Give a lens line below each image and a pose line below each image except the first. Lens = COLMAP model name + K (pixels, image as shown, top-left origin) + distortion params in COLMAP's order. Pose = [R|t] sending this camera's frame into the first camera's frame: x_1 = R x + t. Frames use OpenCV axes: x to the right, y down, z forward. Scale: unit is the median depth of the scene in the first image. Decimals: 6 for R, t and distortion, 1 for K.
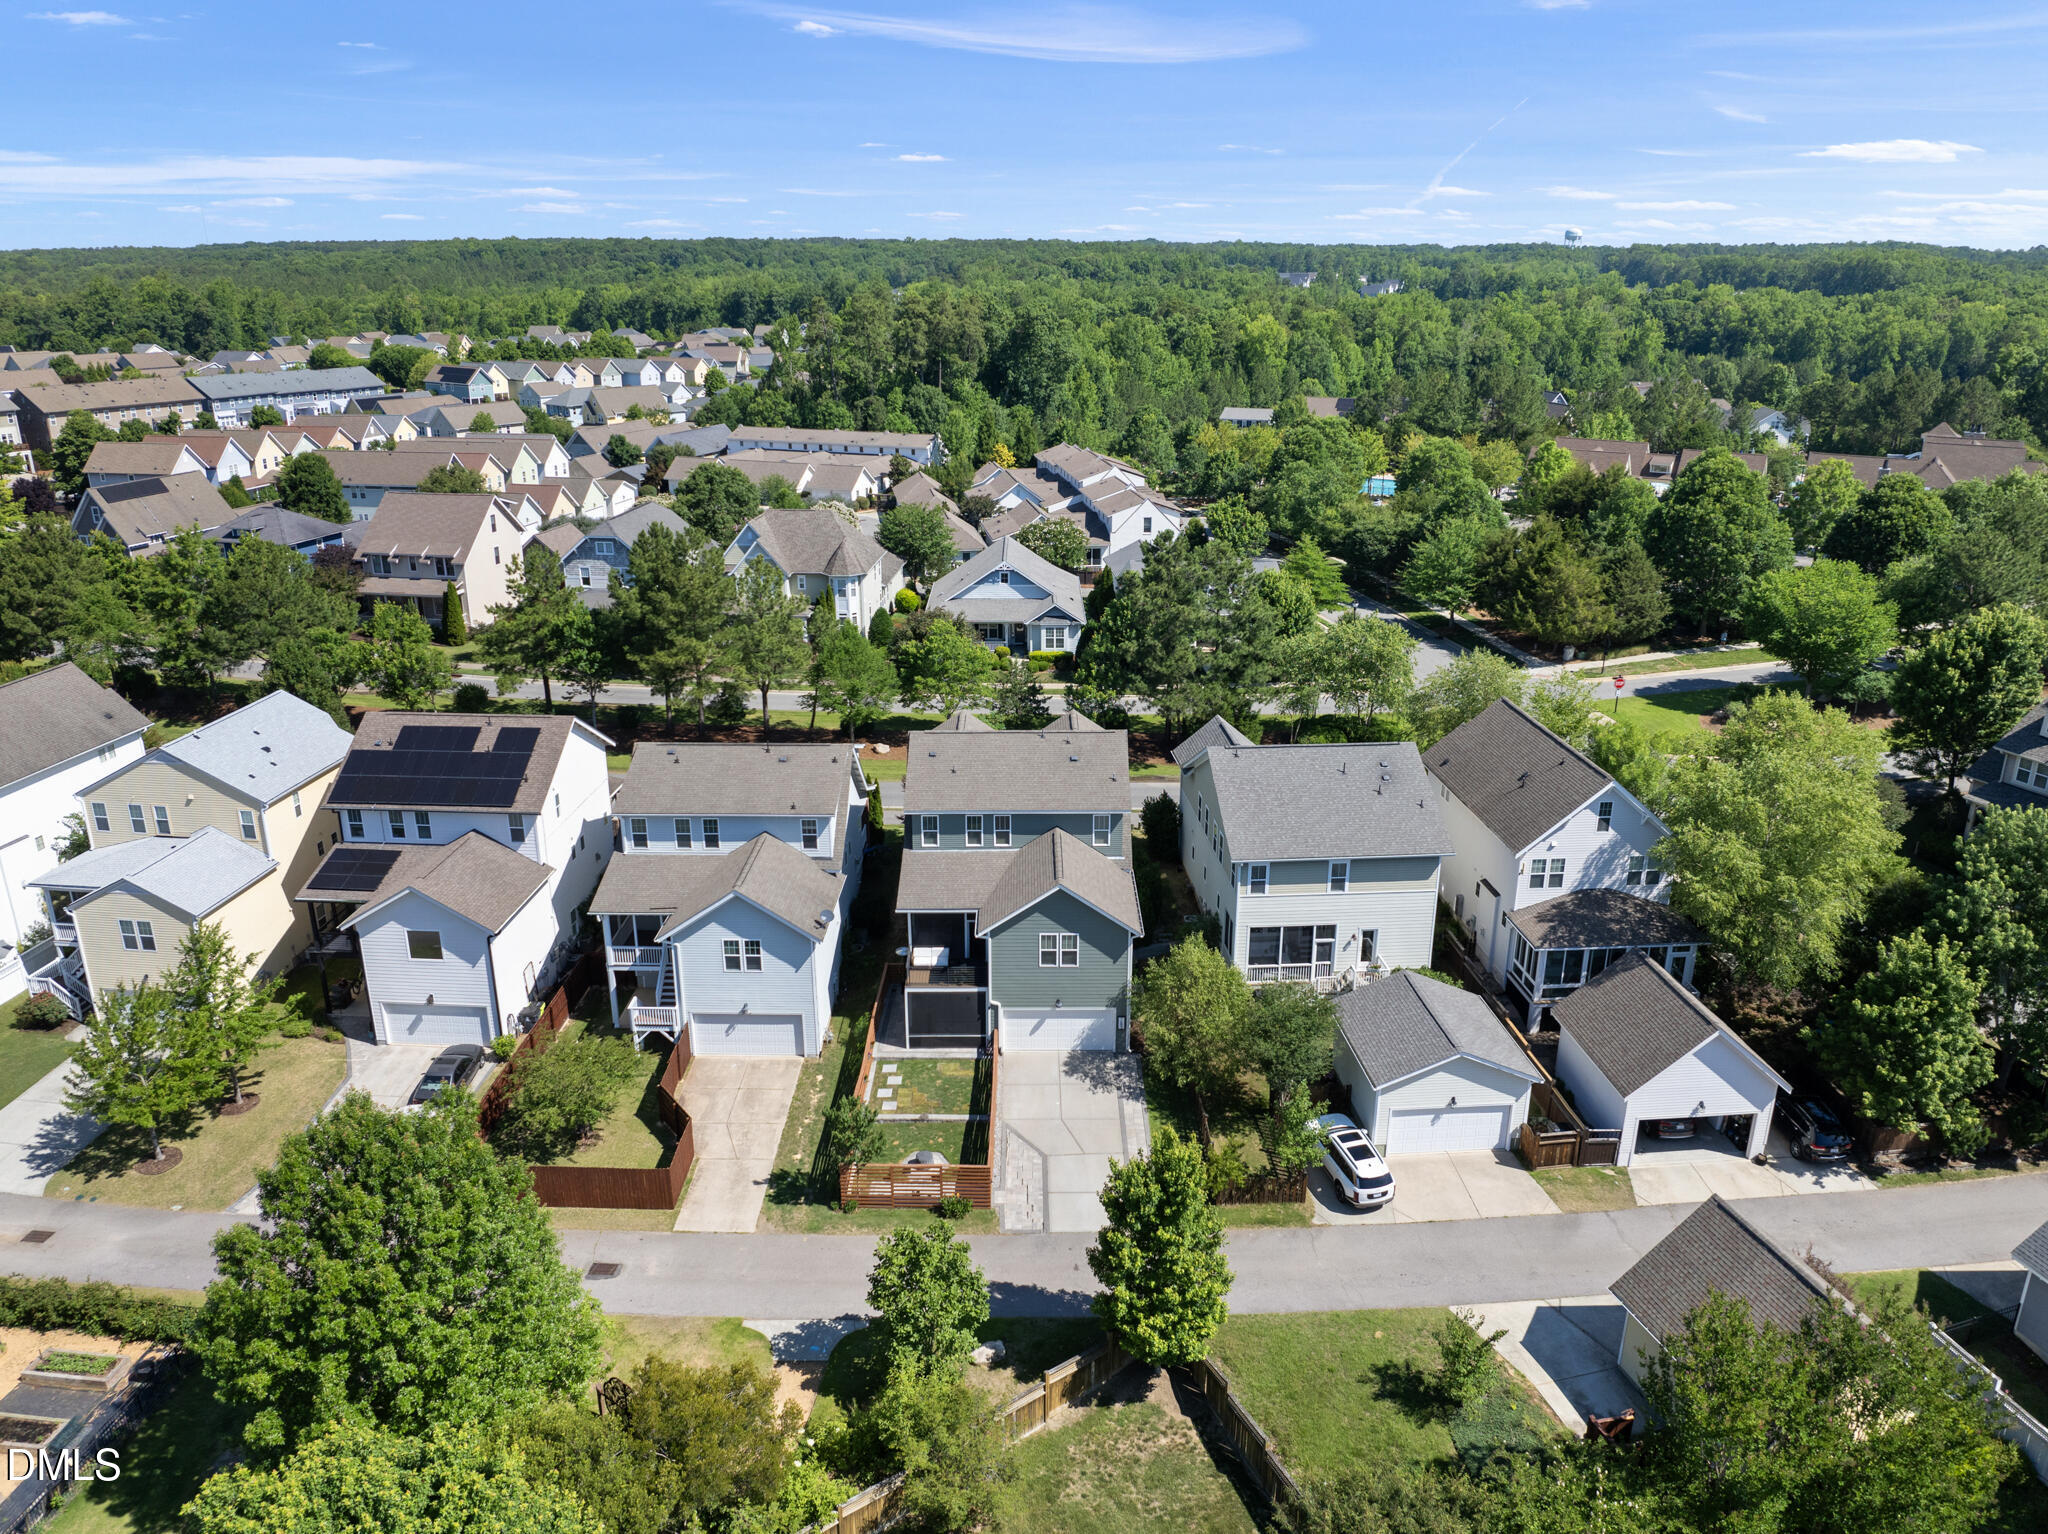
lens RADIAL K [[1439.6, 0, 1024.0], [0, 1439.6, 767.0], [0, 0, 1]] dist [-0.019687, 0.007220]
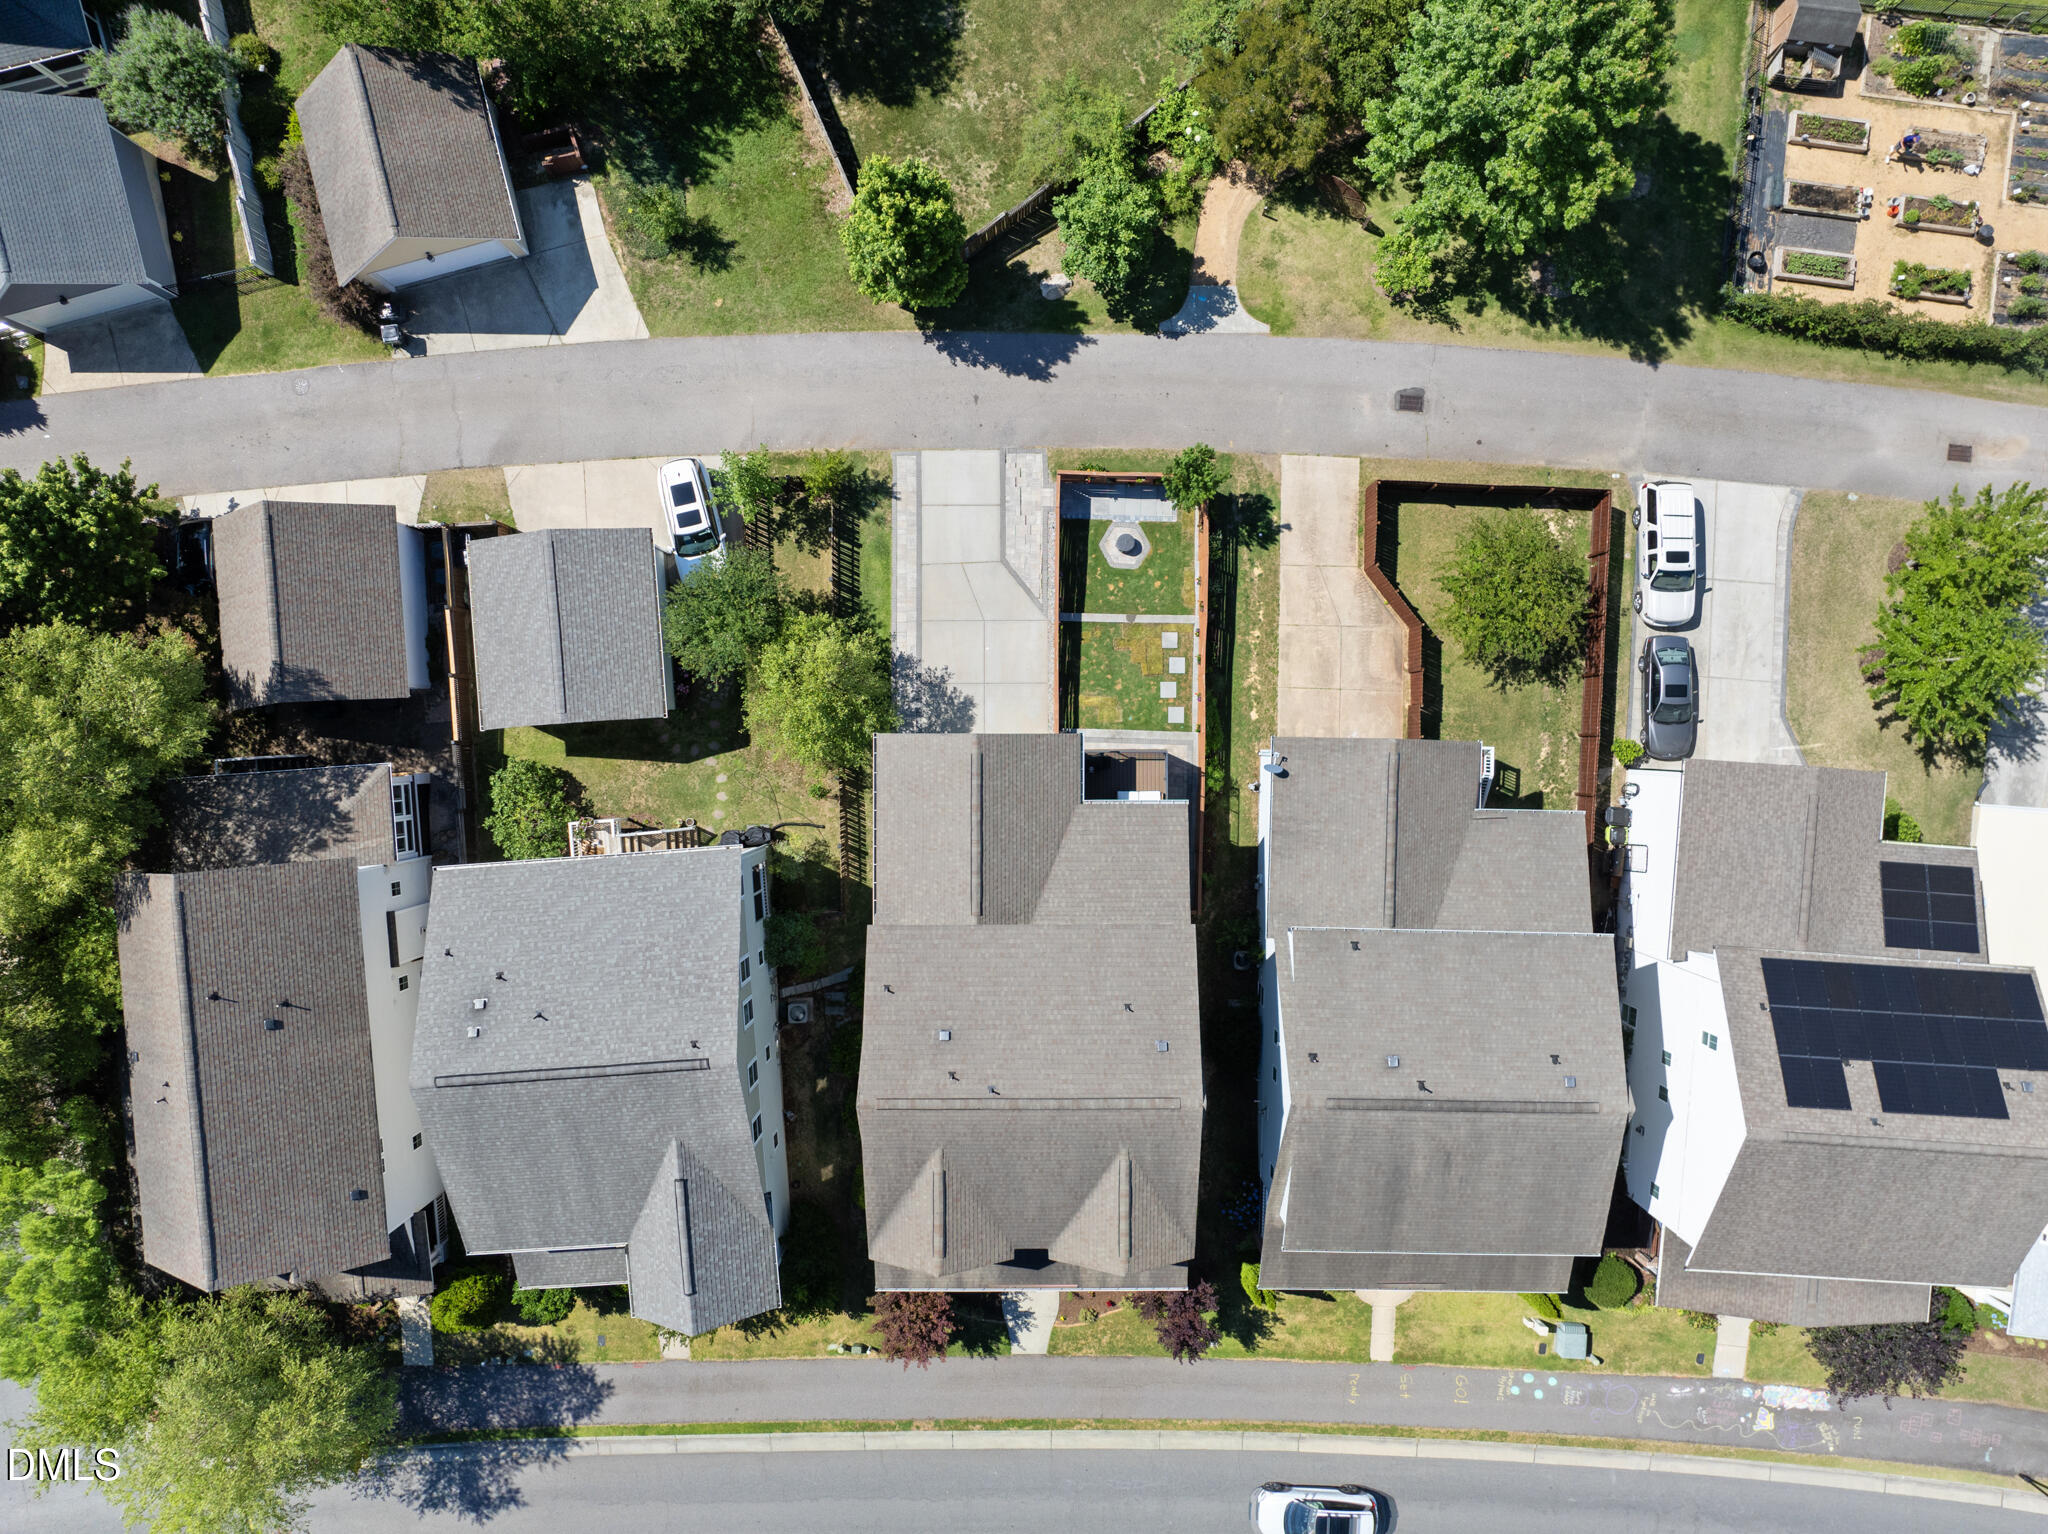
lens RADIAL K [[1439.6, 0, 1024.0], [0, 1439.6, 767.0], [0, 0, 1]] dist [-0.019687, 0.007220]
pose [[-0.999914, 0.012291, 0.004514, -0.003427], [-0.000403, -0.373514, 0.927625, -0.718197], [0.013088, 0.927543, 0.373487, 0.795088]]
